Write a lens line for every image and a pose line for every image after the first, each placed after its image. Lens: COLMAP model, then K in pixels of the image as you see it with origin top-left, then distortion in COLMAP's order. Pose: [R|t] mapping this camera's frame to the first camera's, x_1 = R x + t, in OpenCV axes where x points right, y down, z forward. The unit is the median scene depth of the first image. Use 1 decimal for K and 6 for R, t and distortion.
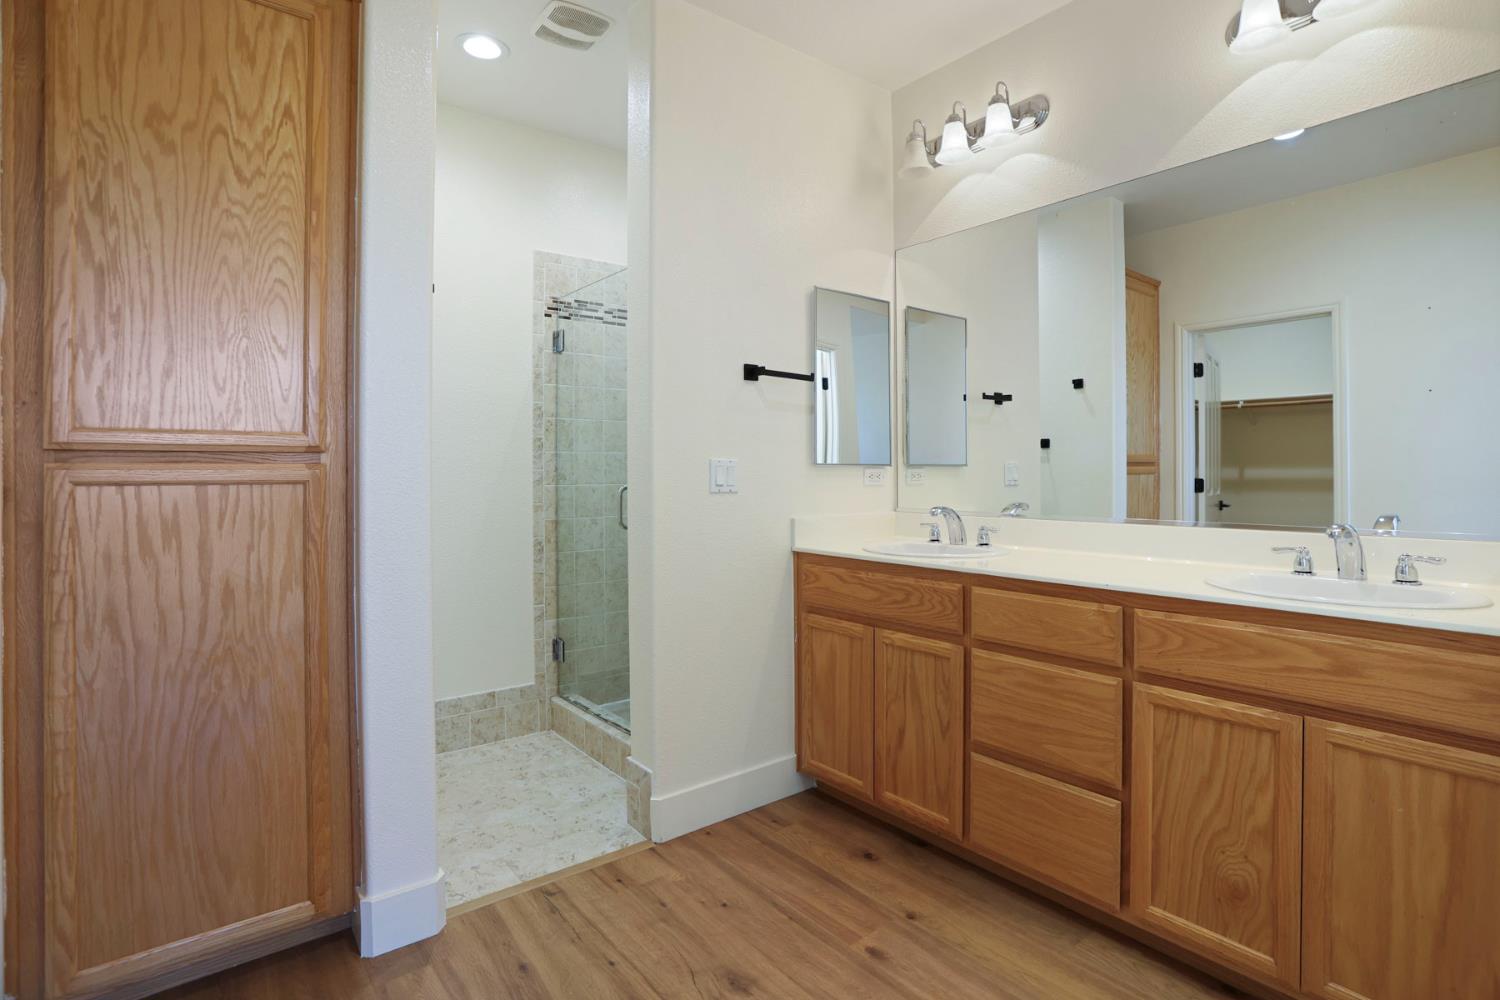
lens RADIAL K [[748.7, 0, 763.0], [0, 748.7, 480.5], [0, 0, 1]] dist [-0.075471, 0.038349]
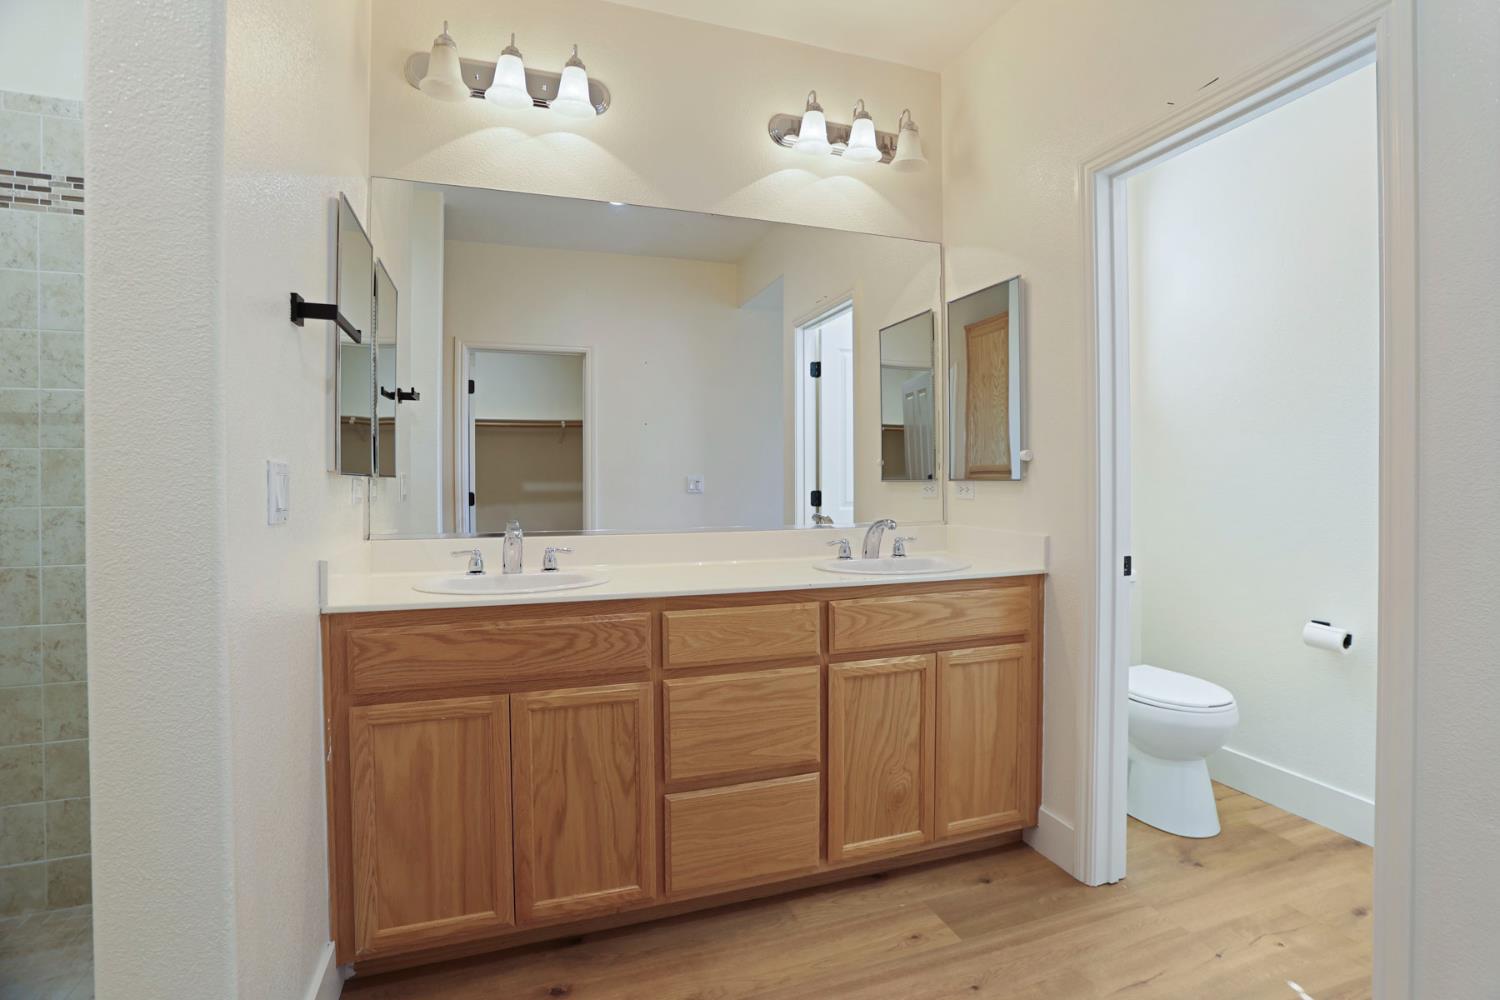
lens RADIAL K [[721.4, 0, 757.2], [0, 721.4, 496.0], [0, 0, 1]] dist [-0.083705, 0.045864]
pose [[0.321336, -0.015467, 0.946839, -0.485283], [0.012868, 0.999846, 0.011965, -0.004821], [-0.946878, 0.008339, 0.321485, 0.601757]]
